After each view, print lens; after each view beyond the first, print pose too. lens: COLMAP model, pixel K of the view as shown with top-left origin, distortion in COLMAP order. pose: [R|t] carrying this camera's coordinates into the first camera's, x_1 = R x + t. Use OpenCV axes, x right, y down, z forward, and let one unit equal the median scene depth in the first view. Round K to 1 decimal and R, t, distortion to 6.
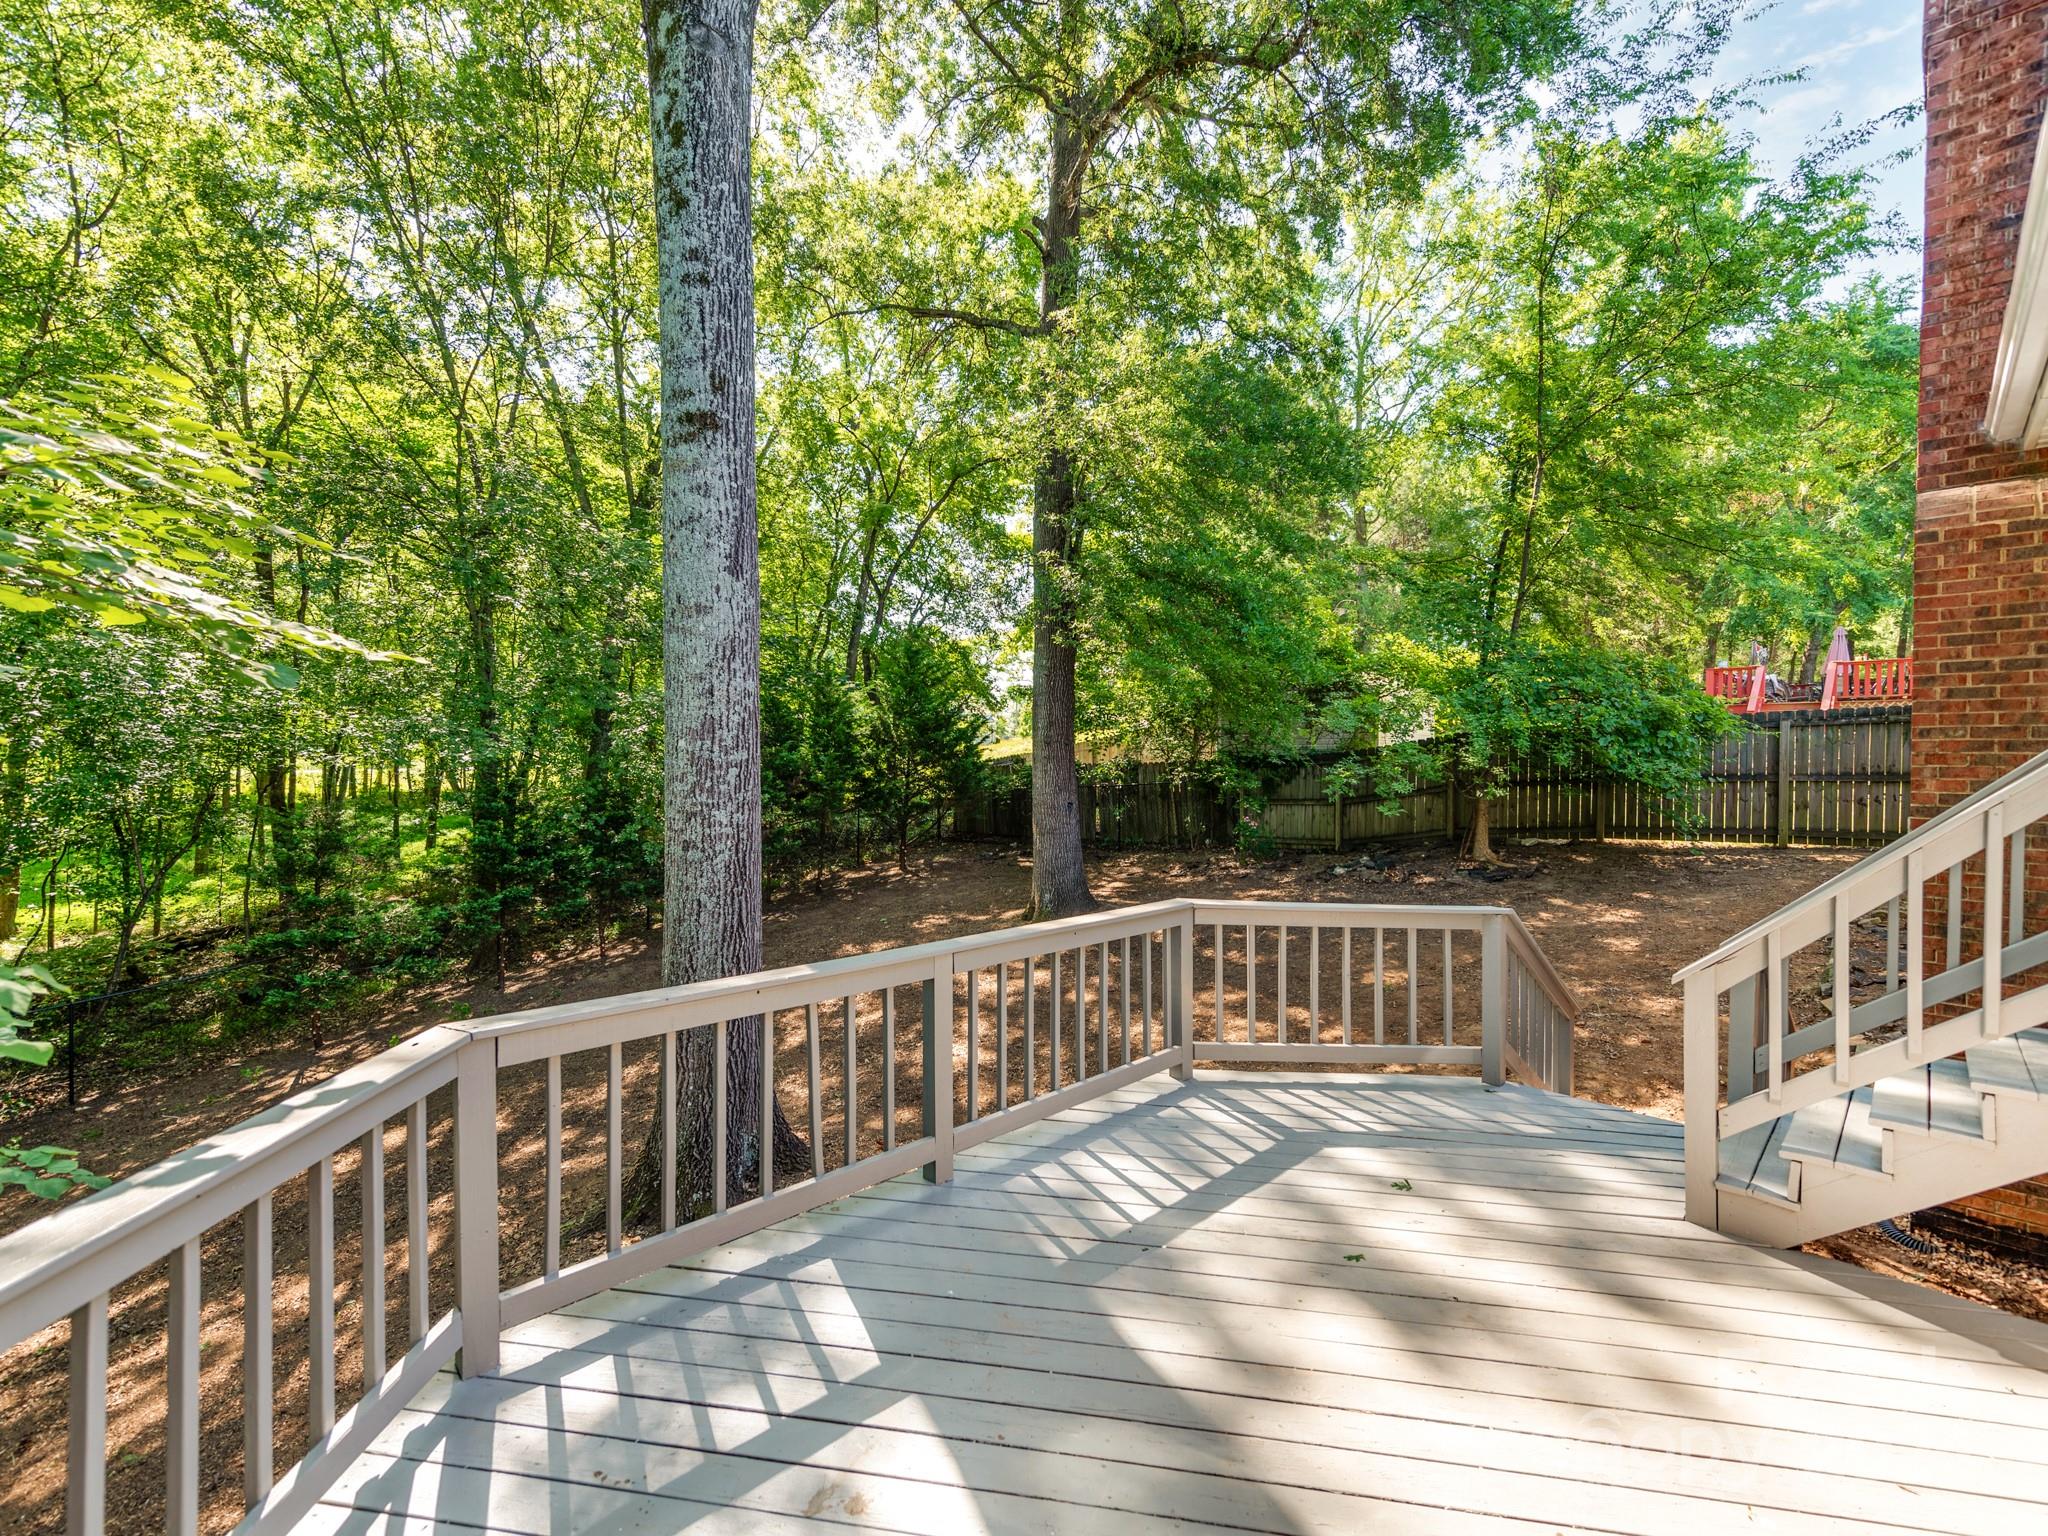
lens RADIAL K [[907.8, 0, 1052.9], [0, 907.8, 729.7], [0, 0, 1]] dist [-0.001799, -0.000129]
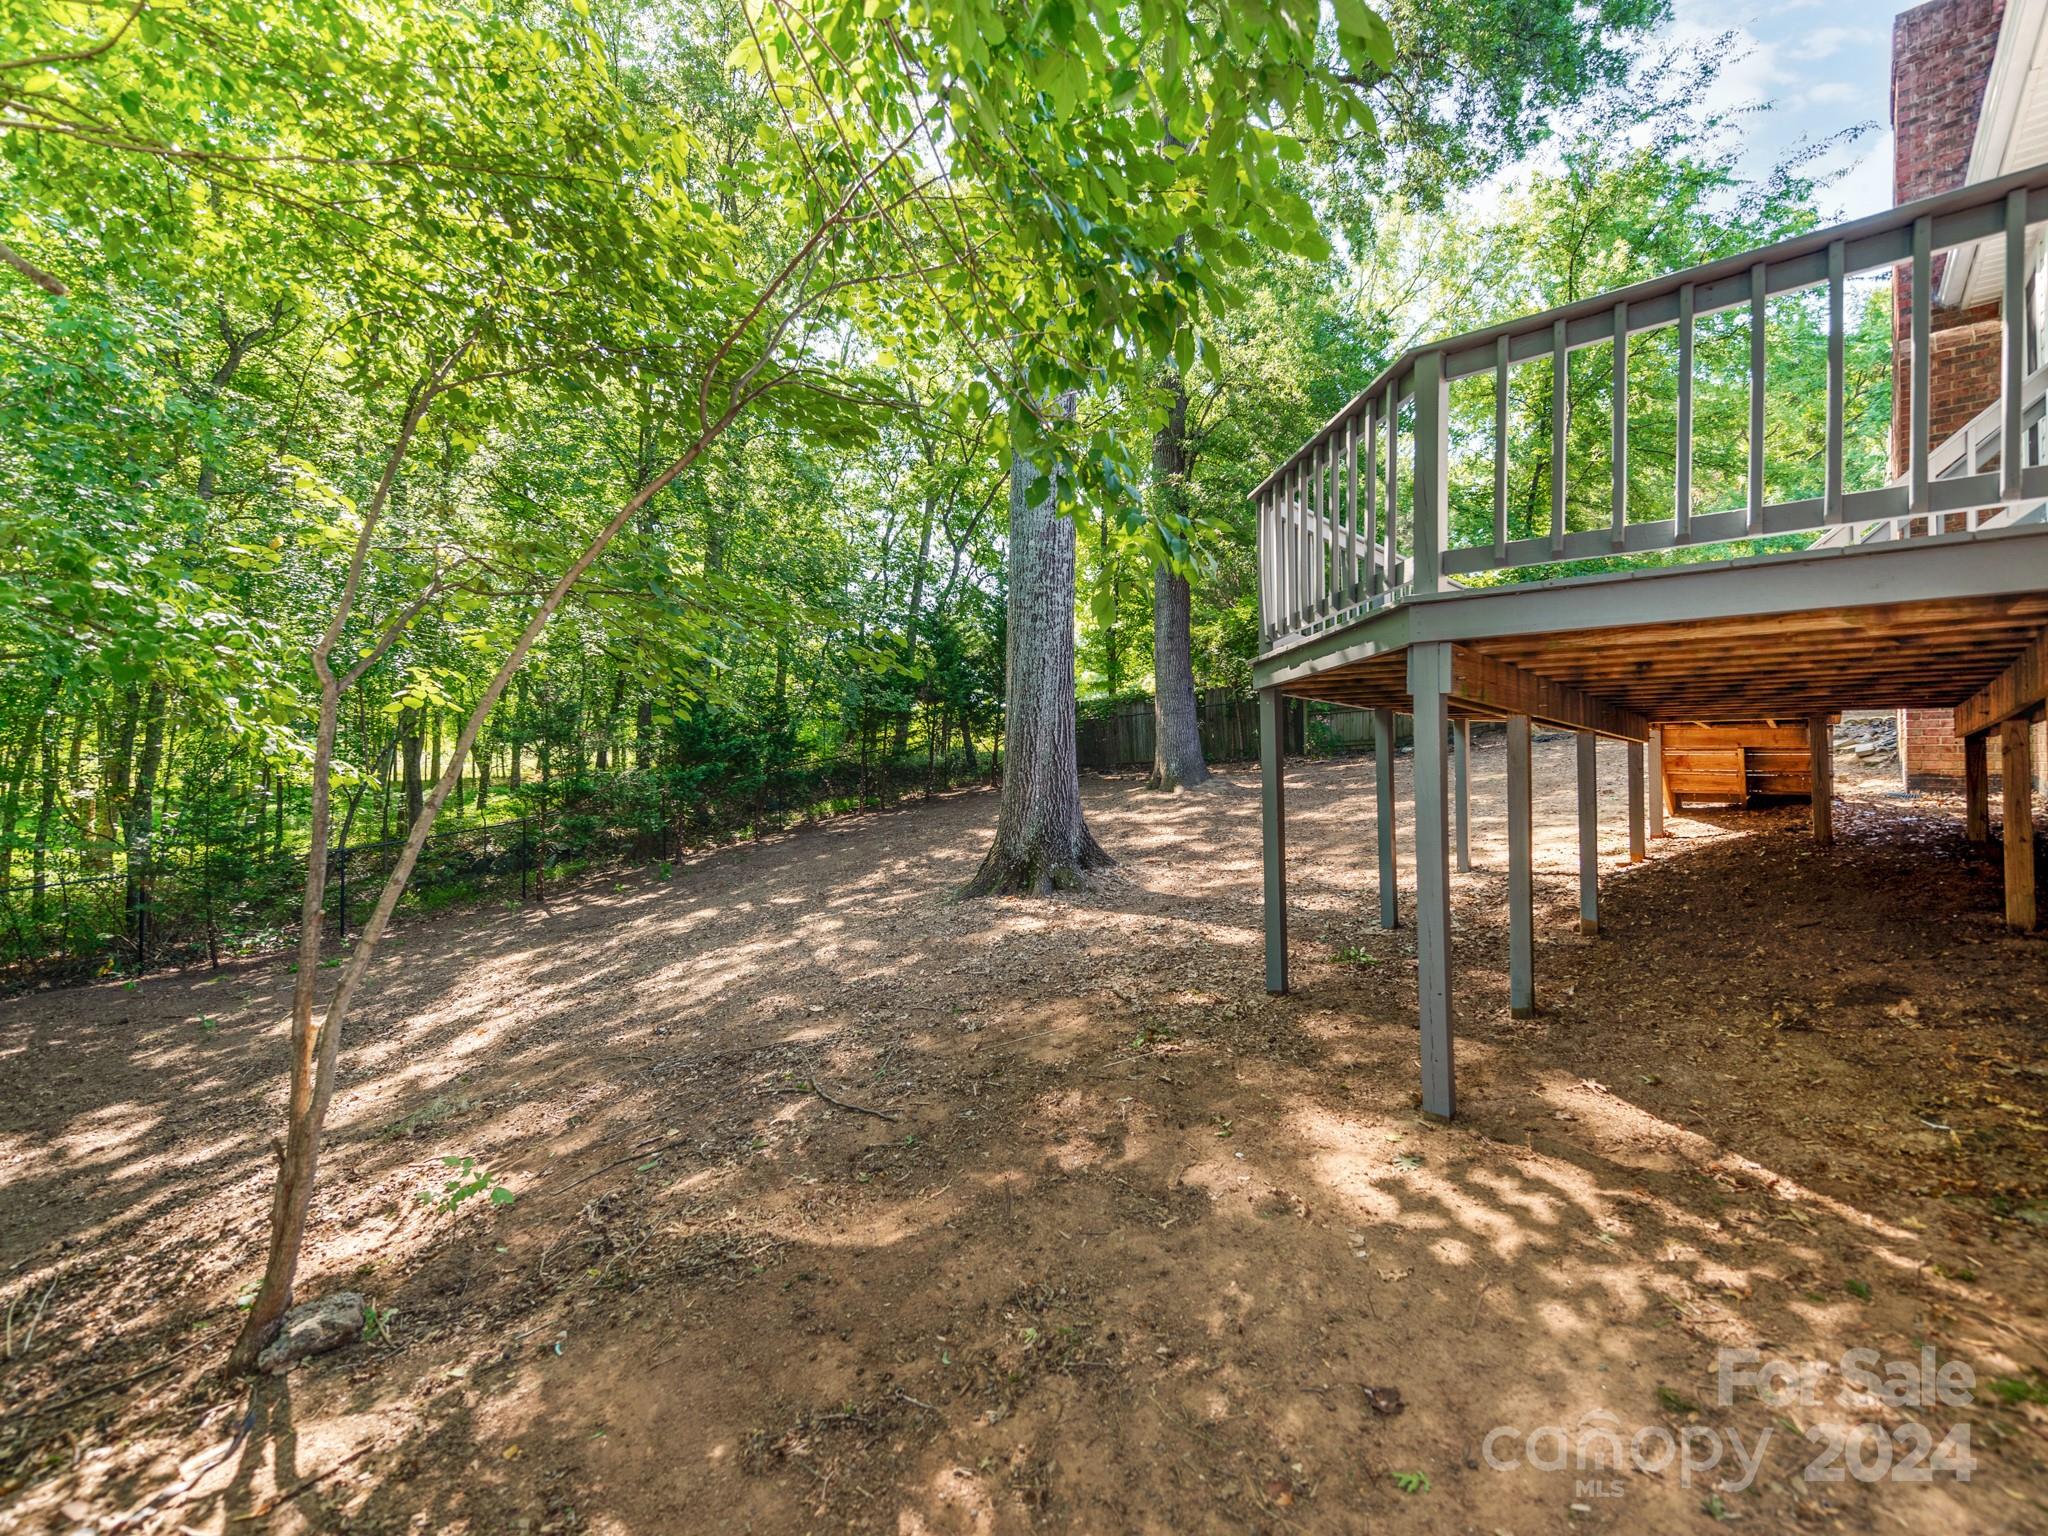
lens RADIAL K [[907.8, 0, 1052.9], [0, 907.8, 729.7], [0, 0, 1]] dist [-0.001799, -0.000129]
pose [[0.998346, -0.003665, 0.057378, -0.285775], [0.005271, 0.999598, -0.027866, 0.209227], [-0.057253, 0.028122, 0.997964, -0.222617]]
